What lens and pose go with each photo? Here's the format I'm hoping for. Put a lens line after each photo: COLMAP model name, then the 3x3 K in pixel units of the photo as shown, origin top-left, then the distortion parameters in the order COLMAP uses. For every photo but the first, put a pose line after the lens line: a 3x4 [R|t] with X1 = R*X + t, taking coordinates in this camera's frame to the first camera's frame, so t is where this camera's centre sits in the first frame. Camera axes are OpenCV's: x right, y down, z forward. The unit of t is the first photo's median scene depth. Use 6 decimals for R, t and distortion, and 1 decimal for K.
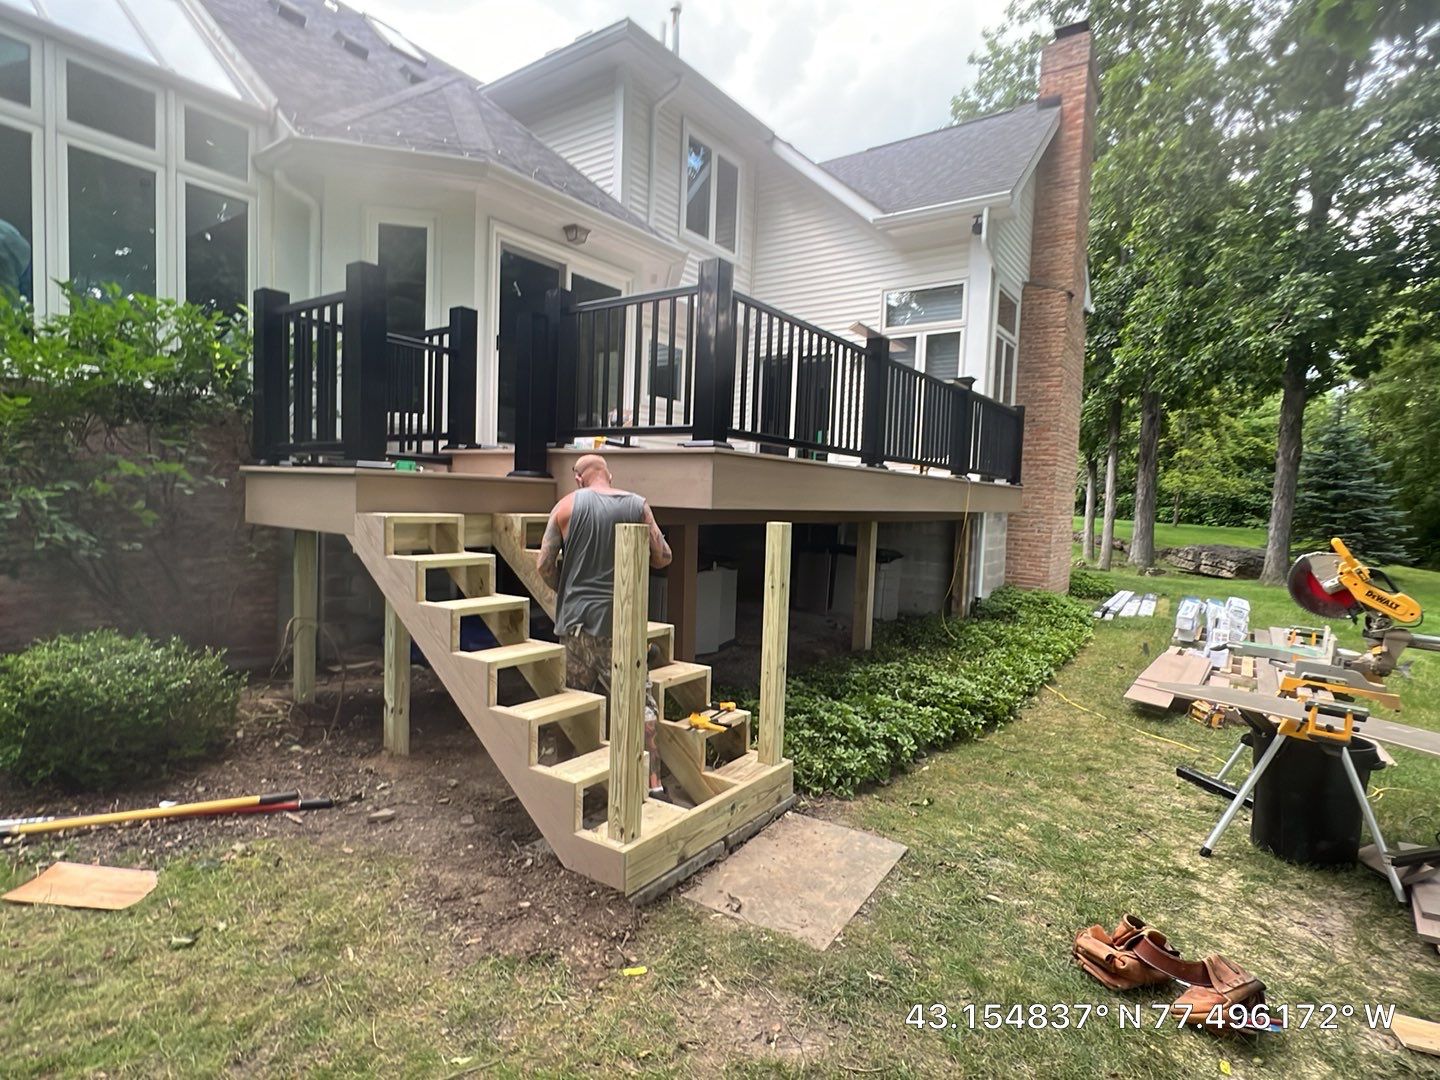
lens RADIAL K [[734.8, 0, 720.0], [0, 734.8, 540.0], [0, 0, 1]] dist [-0.002205, 0.000311]
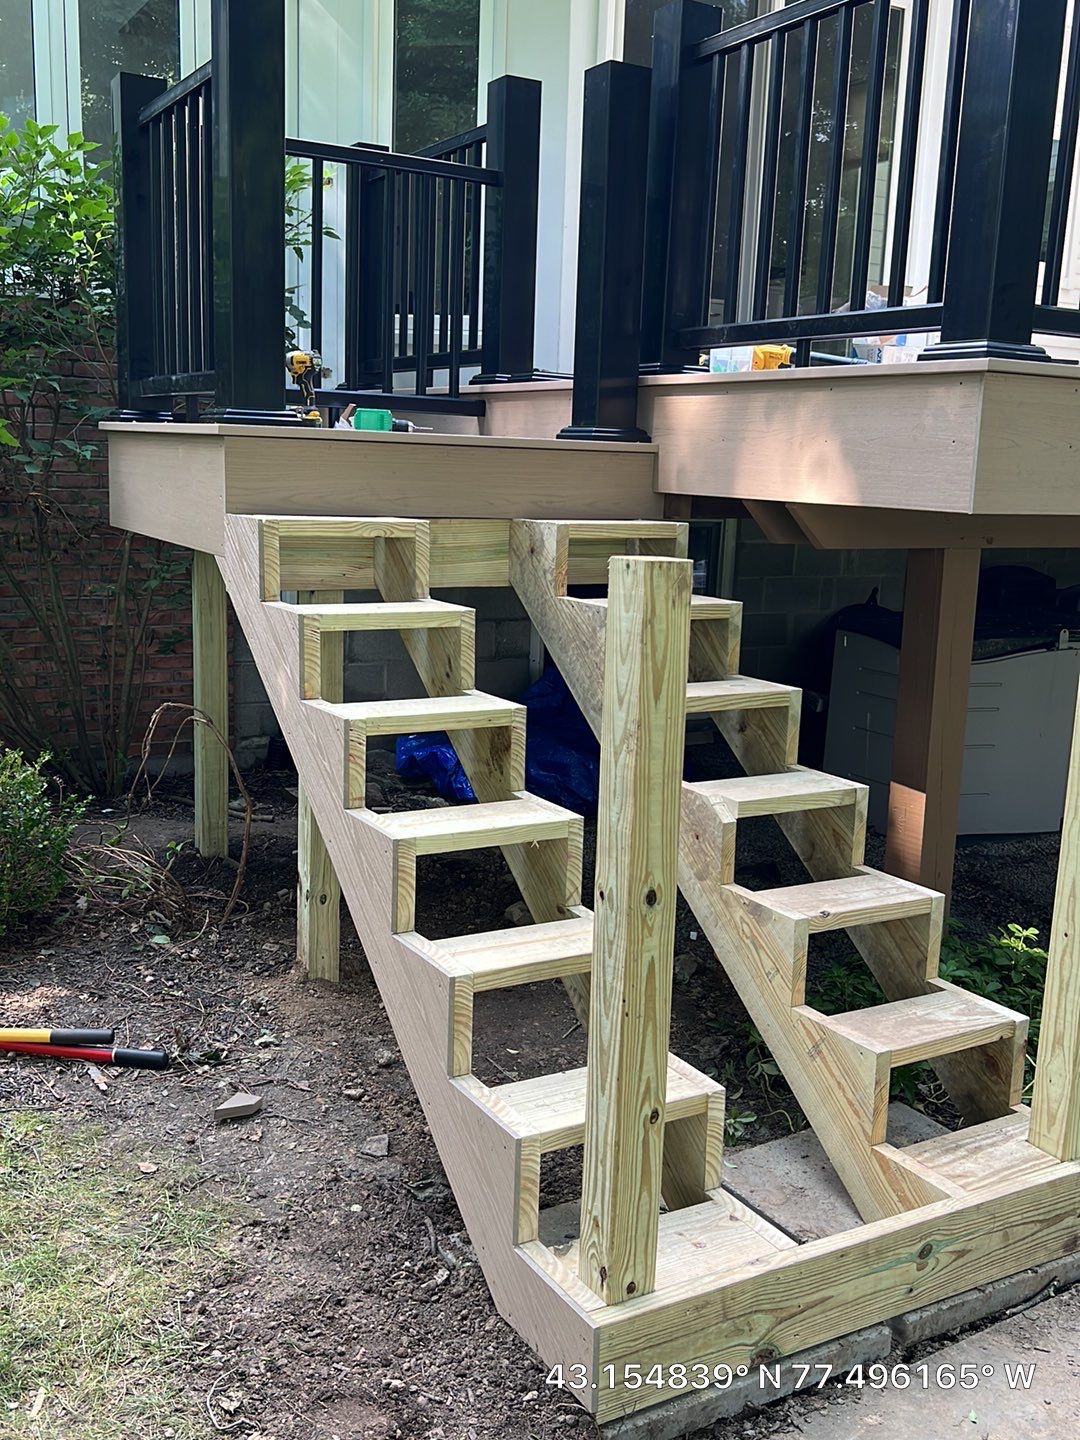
lens RADIAL K [[1371.3, 0, 534.7], [0, 1371.3, 723.5], [0, 0, 1]] dist [0.117835, -0.250262]
pose [[0.905094, 0.077929, -0.418009, 0.039755], [-0.027976, 0.991846, 0.124332, -0.006325], [0.424290, -0.100838, 0.899894, 0.078001]]
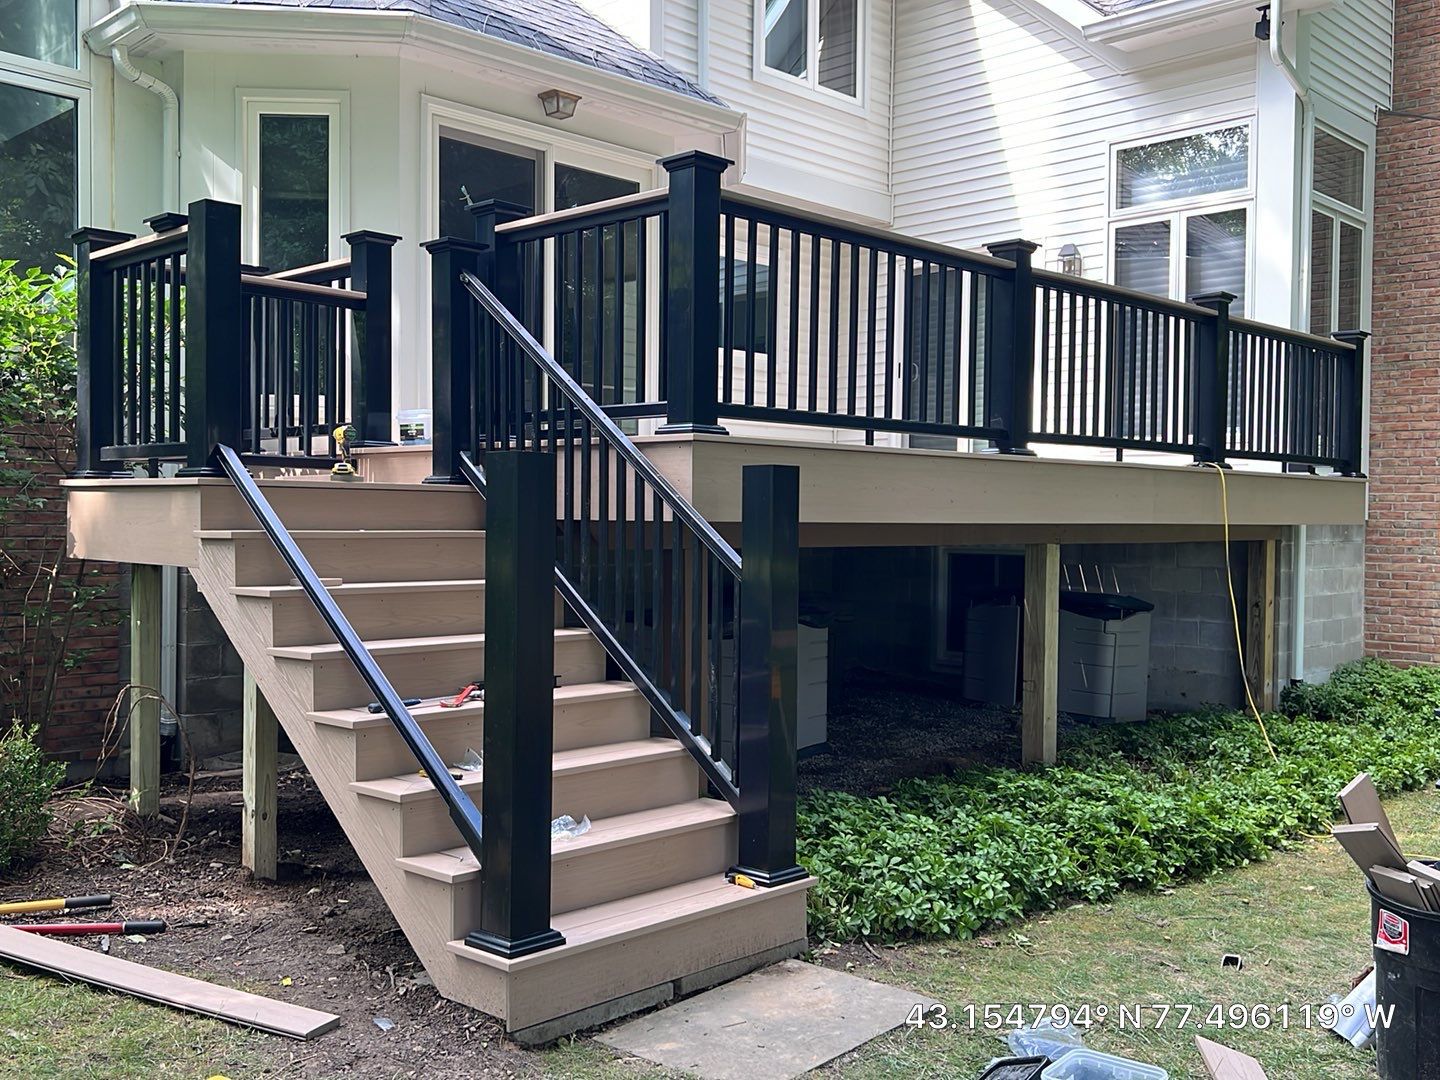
lens RADIAL K [[1371.3, 0, 721.9], [0, 1371.3, 543.6], [0, 0, 1]] dist [0.117835, -0.250262]
pose [[0.988077, -0.022462, -0.152316, 0.084804], [0.016020, 0.998930, -0.043395, 0.013738], [0.153128, 0.040438, 0.987379, -0.106911]]
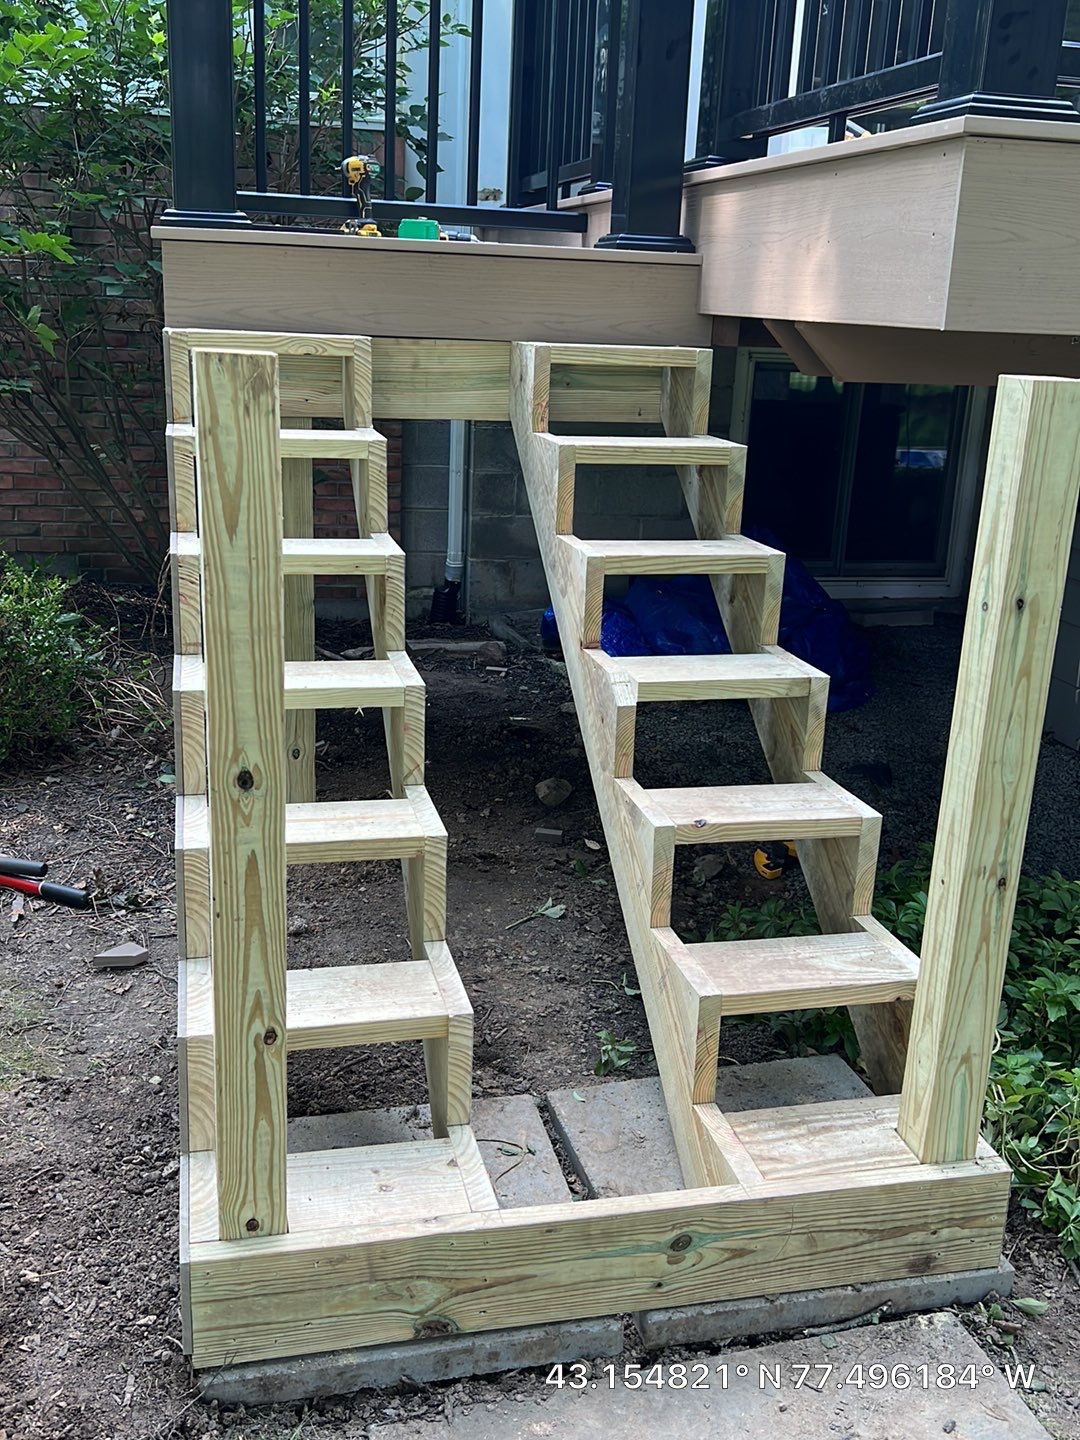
lens RADIAL K [[1371.3, 0, 534.7], [0, 1371.3, 723.5], [0, 0, 1]] dist [0.117835, -0.250262]
pose [[0.746056, 0.191123, -0.637866, 0.106277], [-0.051930, 0.971706, 0.230413, -0.002560], [0.663856, -0.138777, 0.734872, 0.171549]]
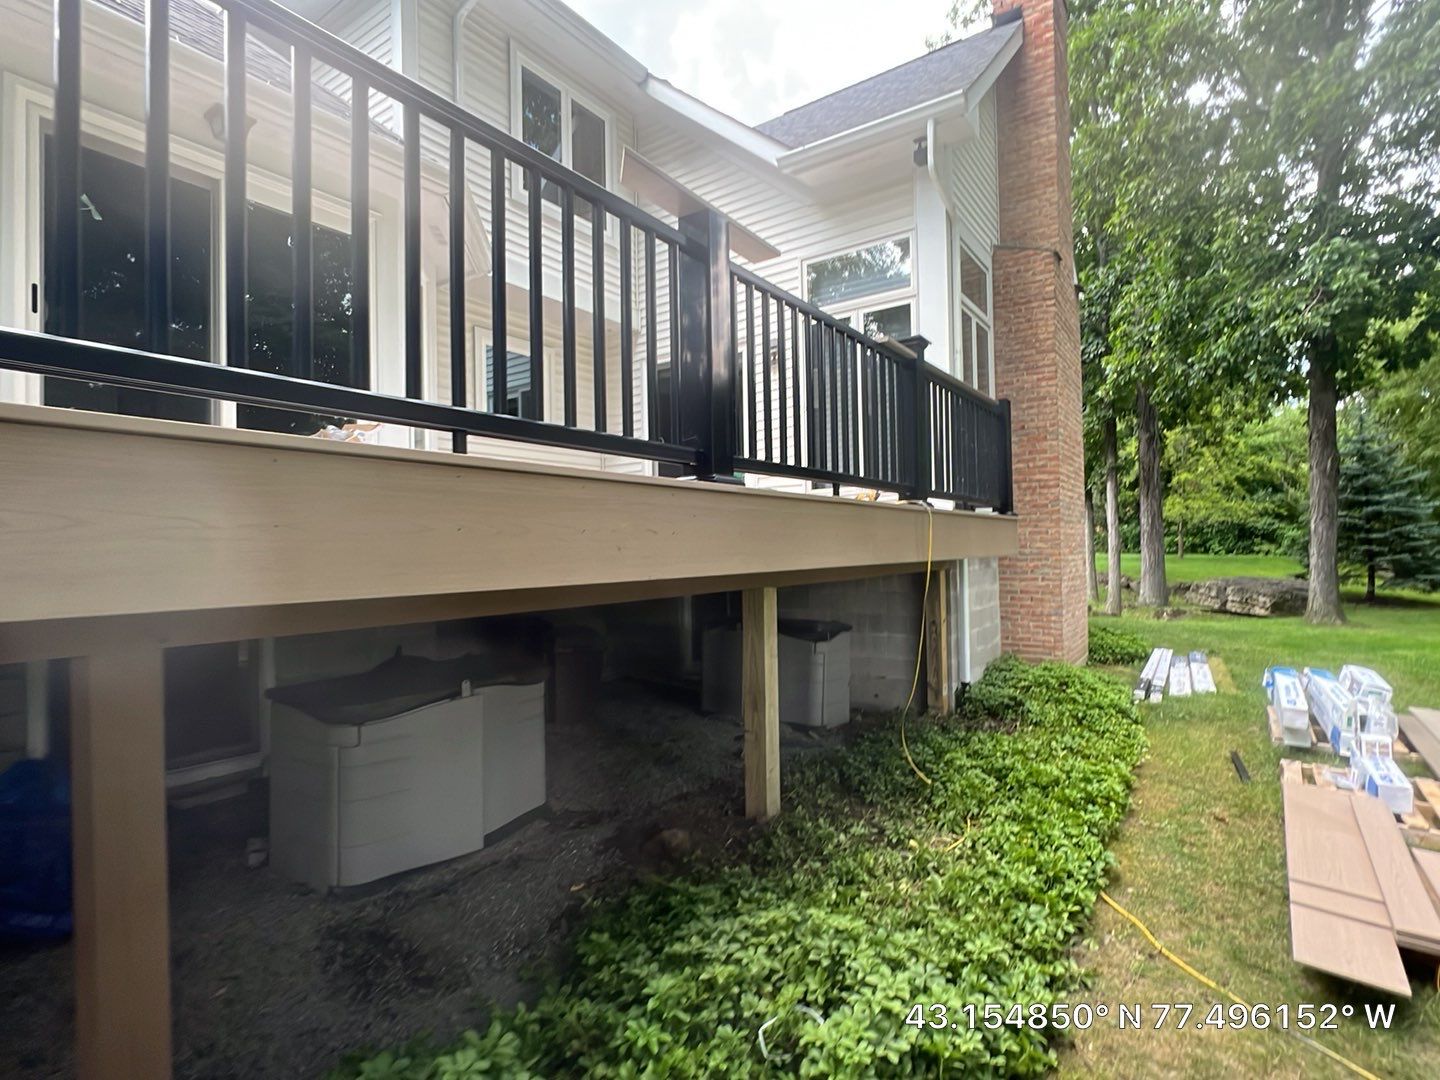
lens RADIAL K [[733.0, 0, 717.6], [0, 733.0, 536.0], [0, 0, 1]] dist [-0.002035, -0.000888]
pose [[0.998472, -0.054061, 0.011470, 0.121501], [0.054800, 0.995378, -0.078865, -0.016174], [-0.007154, 0.079373, 0.996819, 0.314270]]
